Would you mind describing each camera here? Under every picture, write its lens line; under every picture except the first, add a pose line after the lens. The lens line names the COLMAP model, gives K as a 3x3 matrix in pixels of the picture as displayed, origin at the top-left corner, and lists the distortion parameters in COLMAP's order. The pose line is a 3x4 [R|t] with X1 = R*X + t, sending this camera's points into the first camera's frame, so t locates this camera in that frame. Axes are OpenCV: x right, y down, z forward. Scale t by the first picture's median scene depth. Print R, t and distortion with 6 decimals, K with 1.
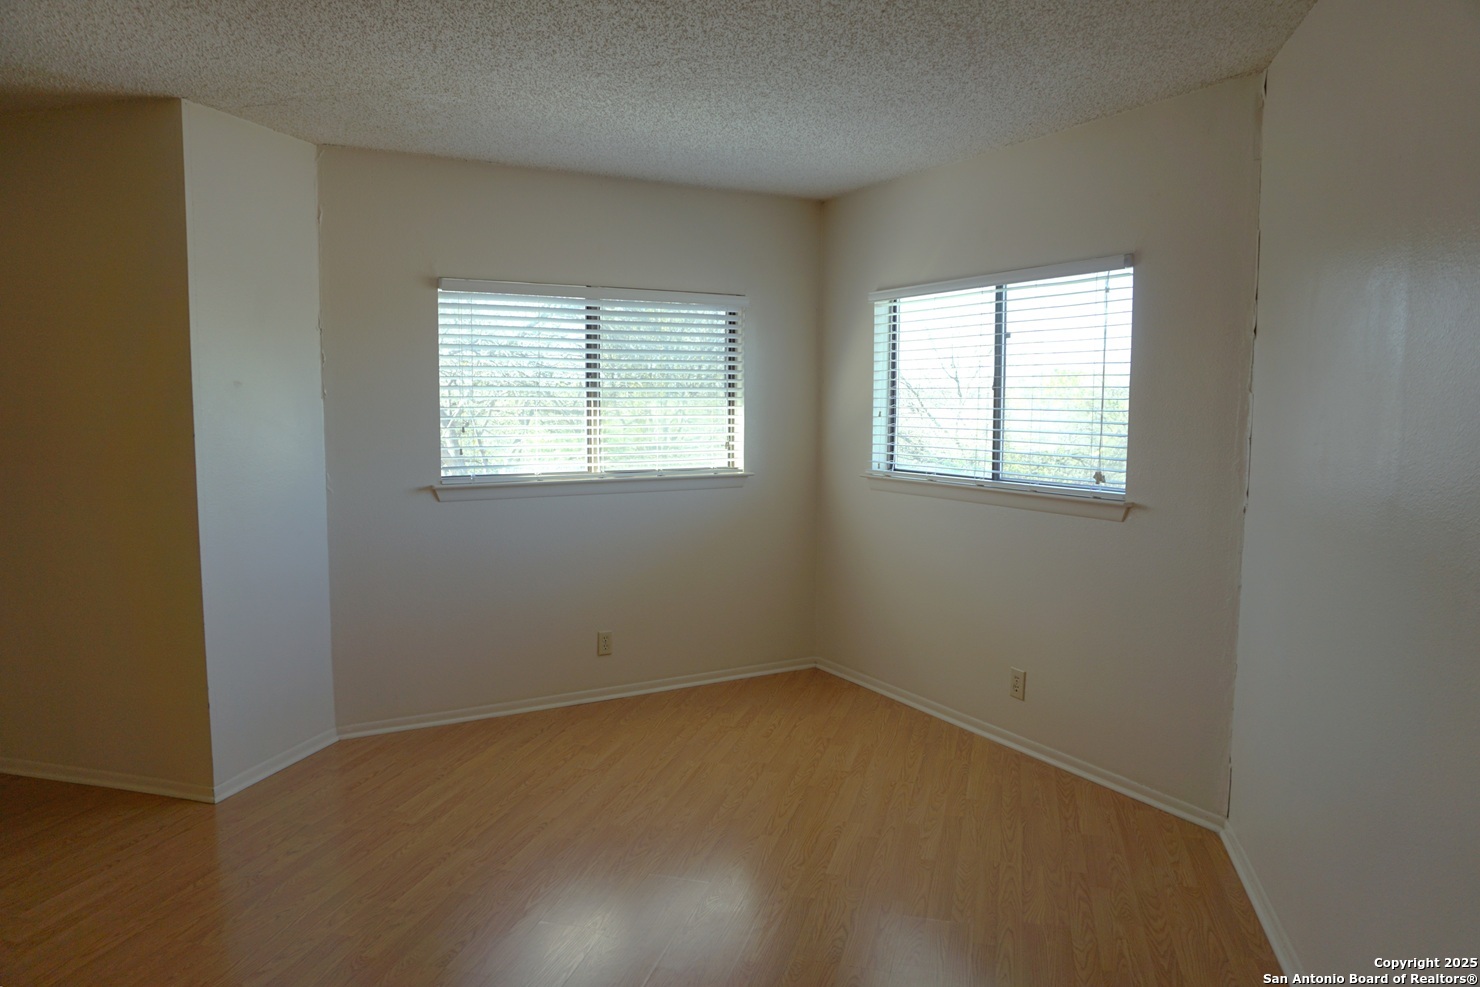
lens RADIAL K [[982.4, 0, 740.0], [0, 982.4, 493.5], [0, 0, 1]] dist [-0.039342, 0.000120]
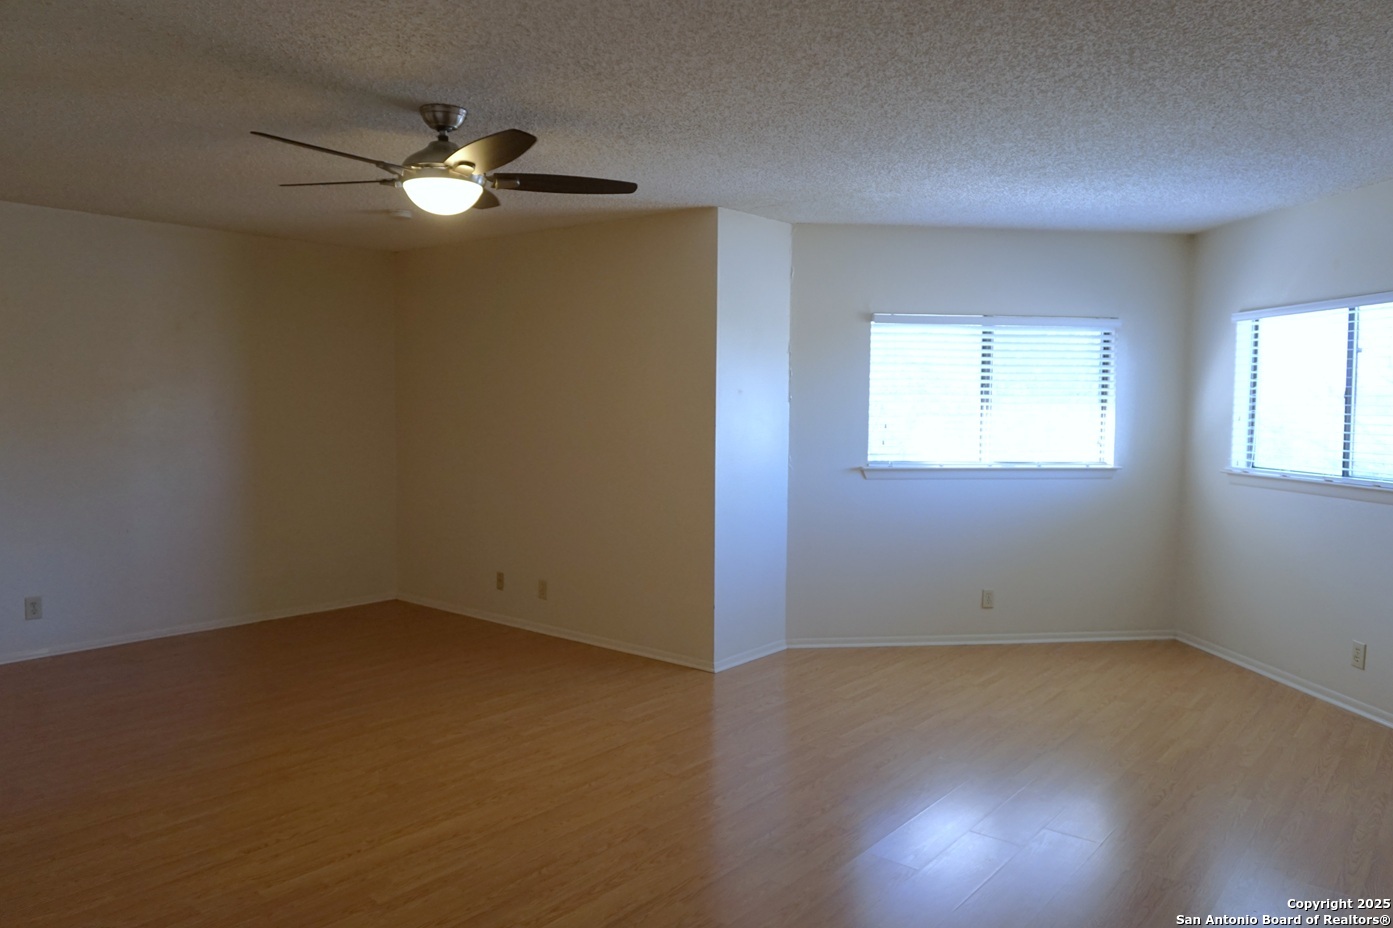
lens RADIAL K [[972.4, 0, 696.5], [0, 972.4, 464.0], [0, 0, 1]] dist [-0.063716, 0.048747]
pose [[0.910119, 0.029866, -0.413270, 0.031512], [-0.043828, 0.998743, -0.024342, 0.030683], [0.412023, 0.040267, 0.910283, -0.315505]]
